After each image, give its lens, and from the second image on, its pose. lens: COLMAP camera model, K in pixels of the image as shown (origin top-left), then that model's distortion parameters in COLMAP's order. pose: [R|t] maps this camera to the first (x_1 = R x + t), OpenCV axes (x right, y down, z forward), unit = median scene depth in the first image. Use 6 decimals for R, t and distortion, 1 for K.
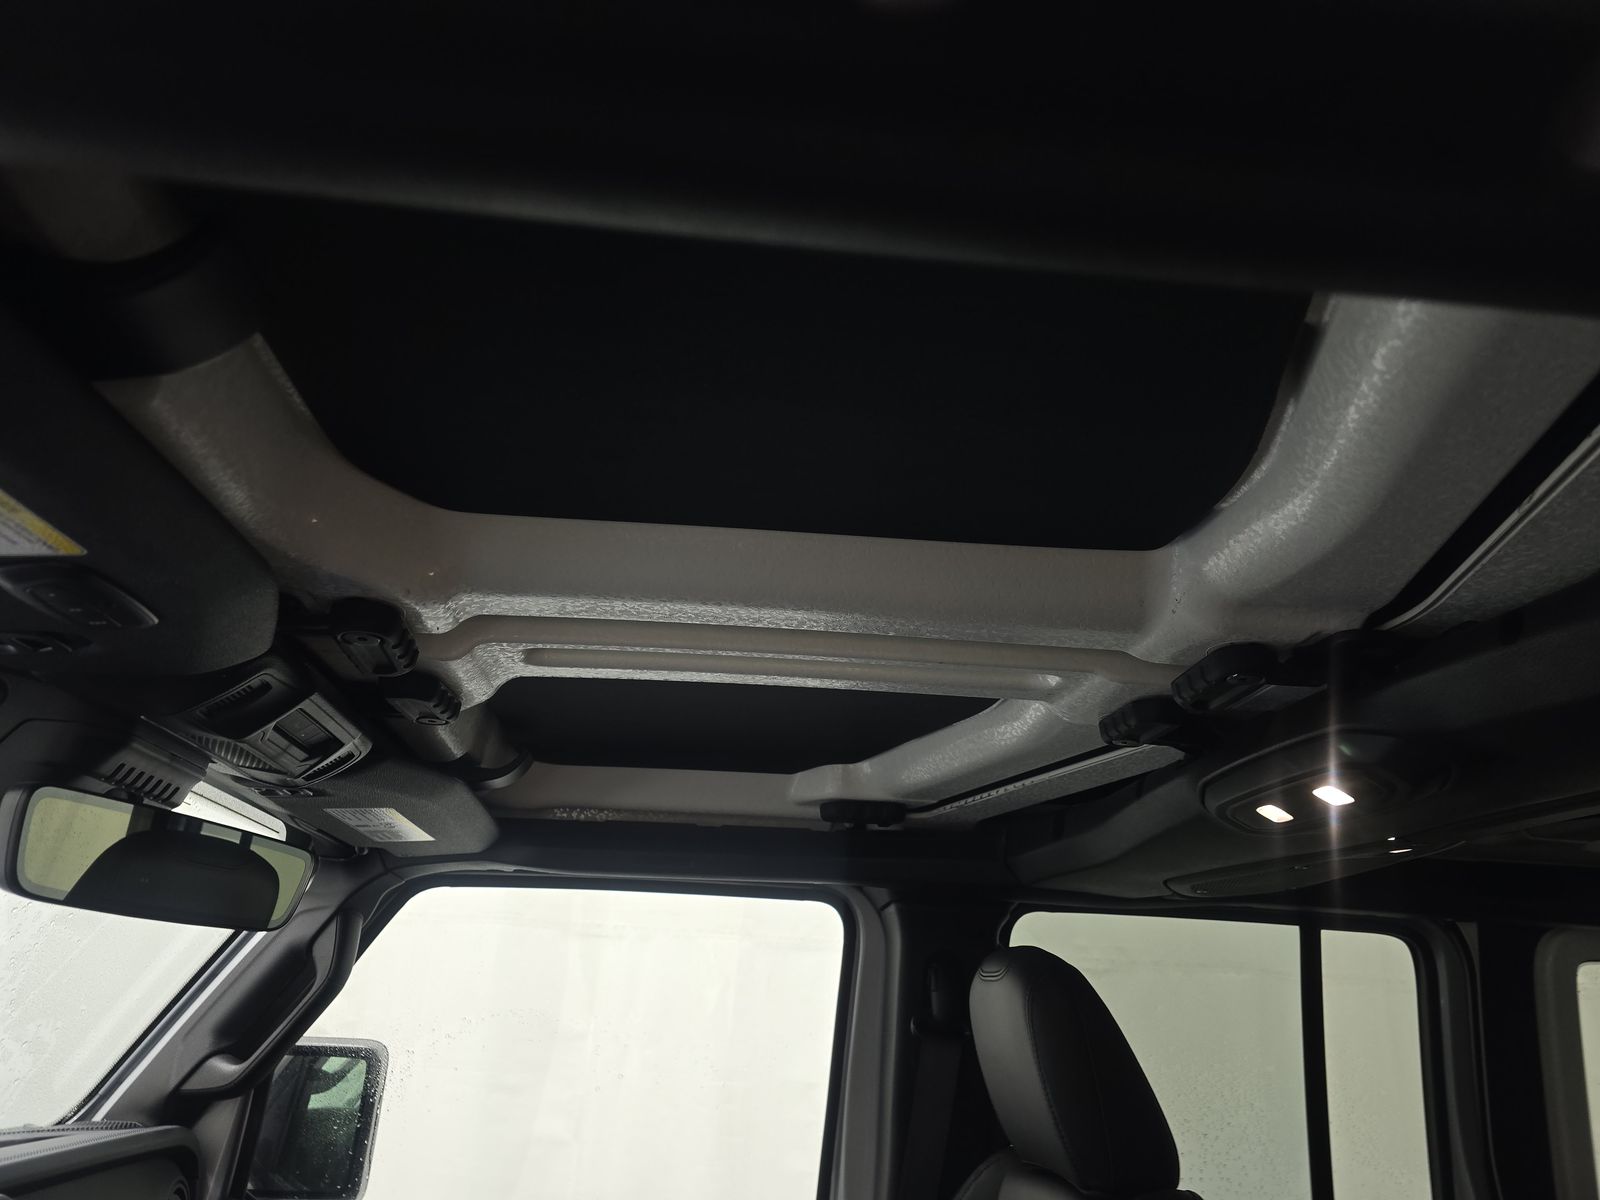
lens RADIAL K [[1038.6, 0, 802.0], [0, 1038.6, 607.2], [0, 0, 1]] dist [0.051372, -0.030773]
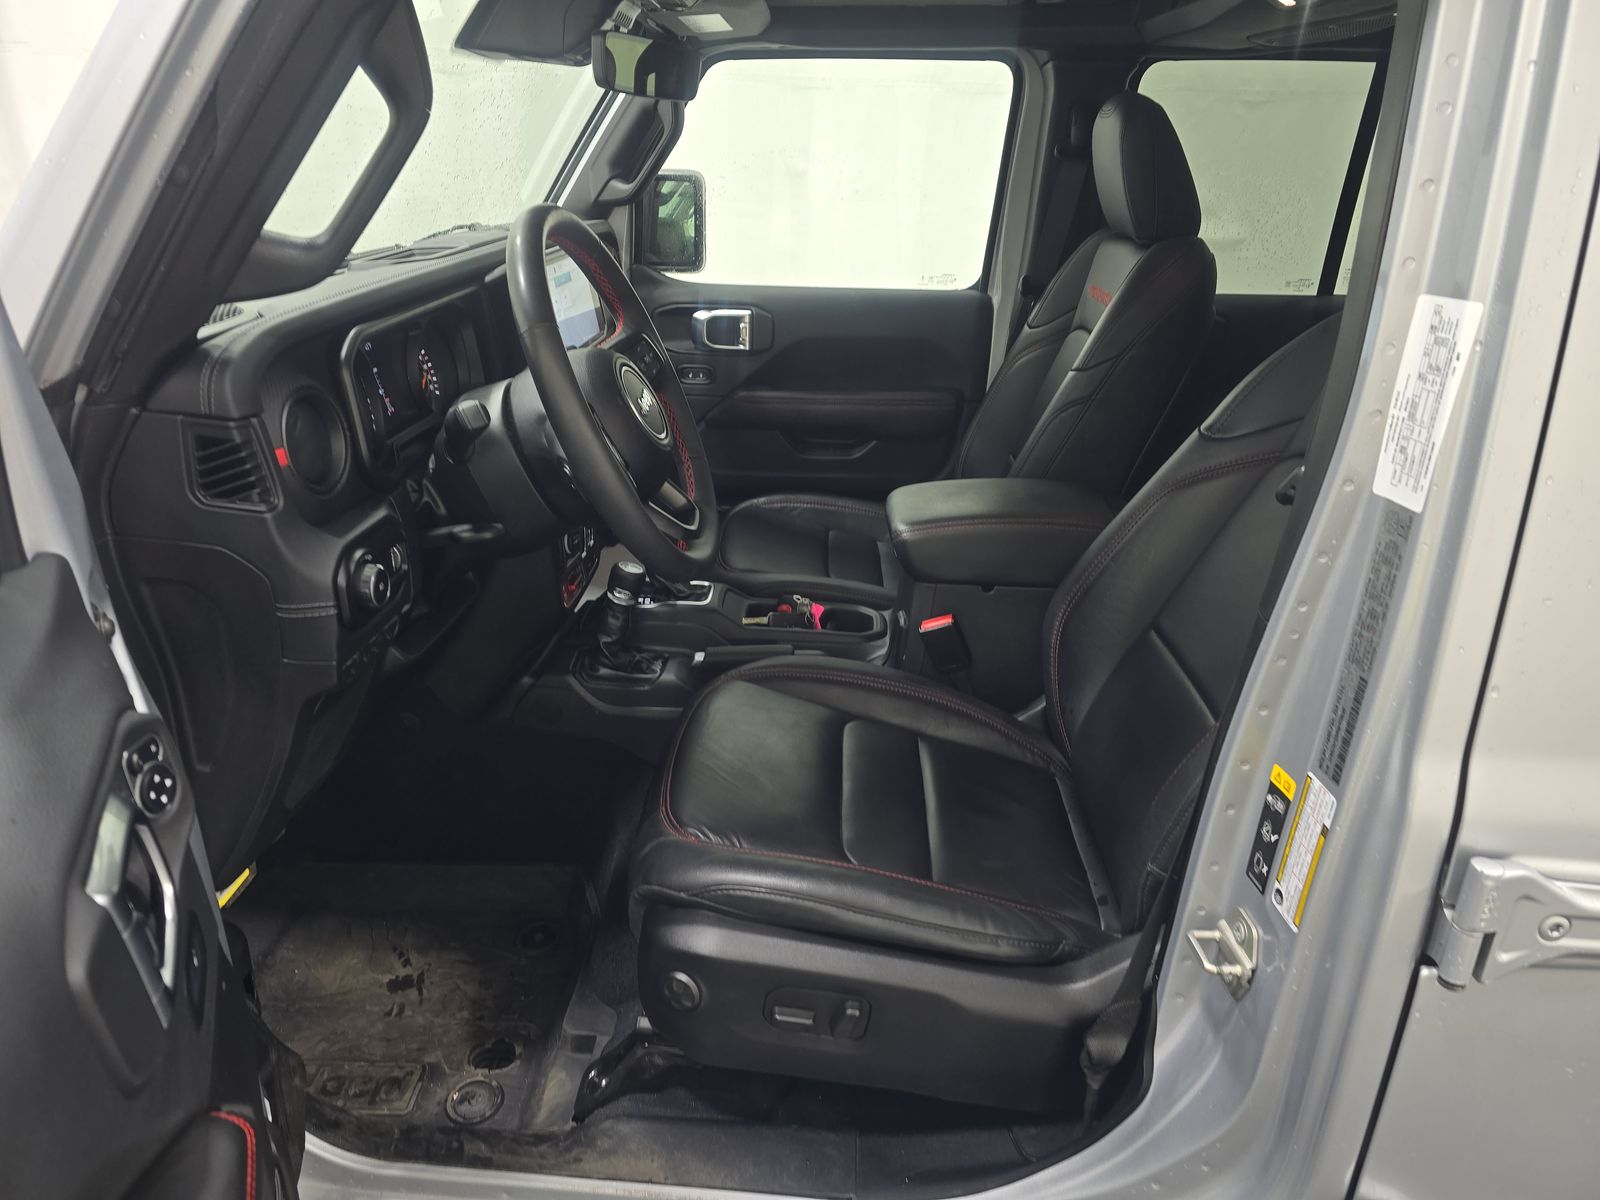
lens RADIAL K [[1038.6, 0, 802.0], [0, 1038.6, 607.2], [0, 0, 1]] dist [0.051372, -0.030773]
pose [[0.988209, 0.038301, -0.148242, -0.003683], [0.076478, 0.715294, 0.694626, -0.200090], [0.132642, -0.697773, 0.703931, -0.548909]]
